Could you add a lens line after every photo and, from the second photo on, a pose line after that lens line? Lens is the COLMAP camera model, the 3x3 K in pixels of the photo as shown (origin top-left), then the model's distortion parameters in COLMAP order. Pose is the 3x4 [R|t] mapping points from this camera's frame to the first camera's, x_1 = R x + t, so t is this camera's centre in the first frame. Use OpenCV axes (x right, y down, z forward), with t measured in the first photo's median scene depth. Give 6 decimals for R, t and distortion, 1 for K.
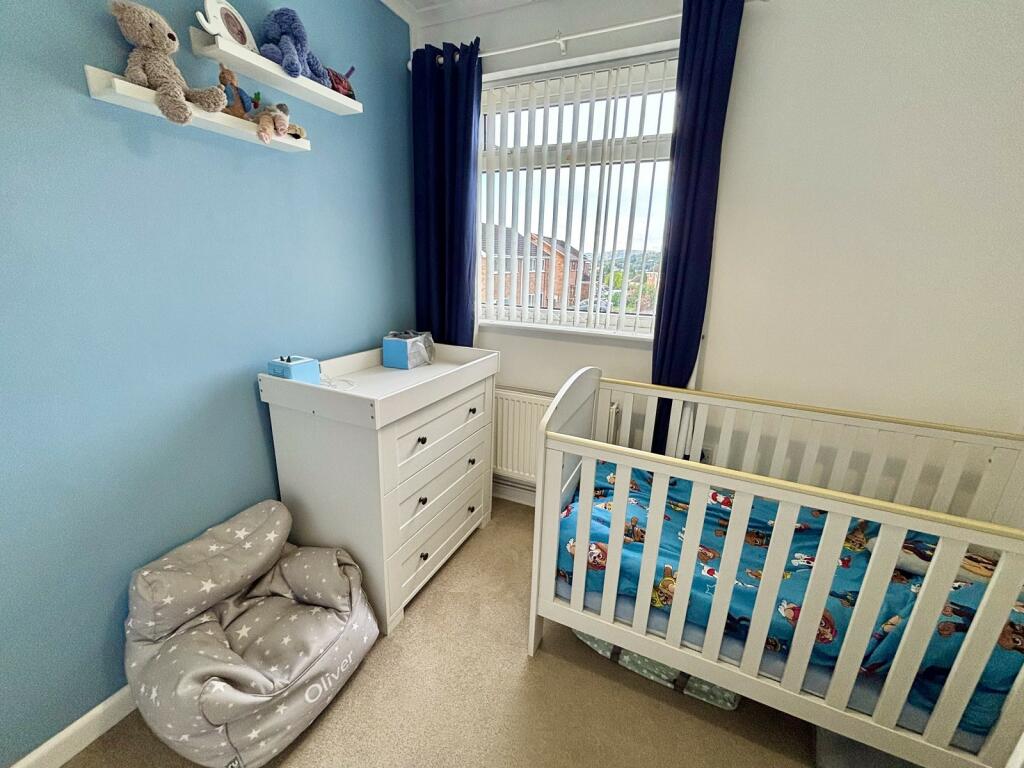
lens RADIAL K [[412.8, 0, 504.9], [0, 412.8, 384.9], [0, 0, 1]] dist [-0.002841, 0.000723]
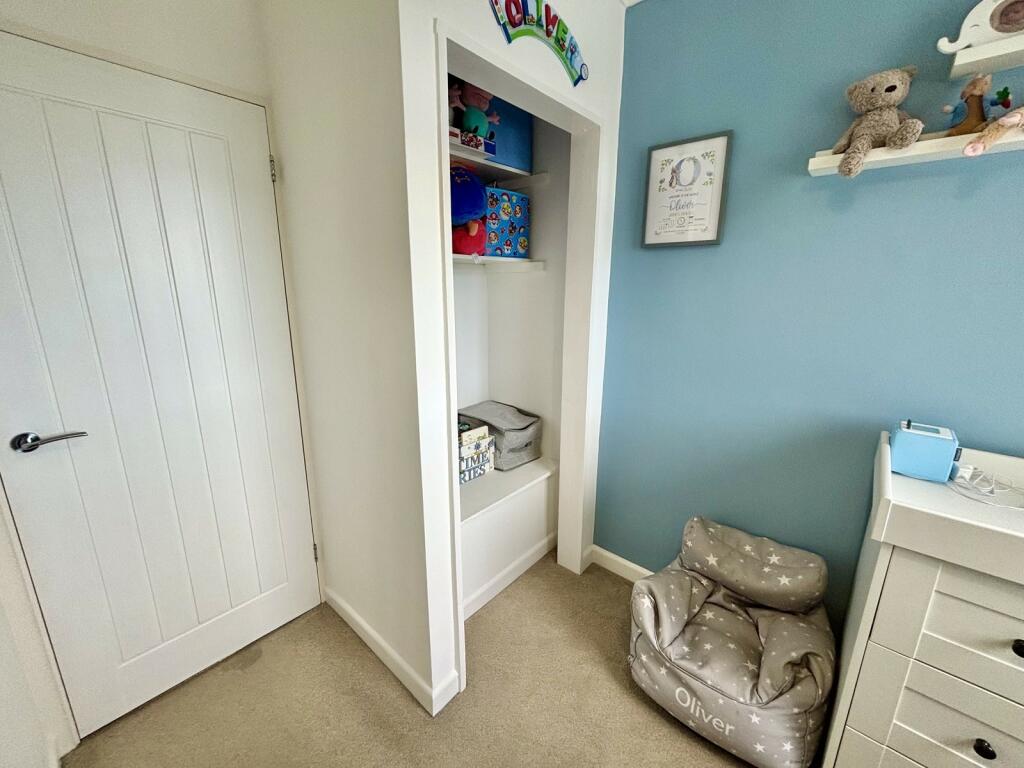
lens RADIAL K [[412.8, 0, 508.6], [0, 412.8, 385.2], [0, 0, 1]] dist [-0.002841, 0.000723]
pose [[-0.267546, 0.208692, -0.940674, 0.449184], [-0.290097, 0.913520, 0.285177, -0.148368], [0.918838, 0.349184, -0.183867, 0.455777]]
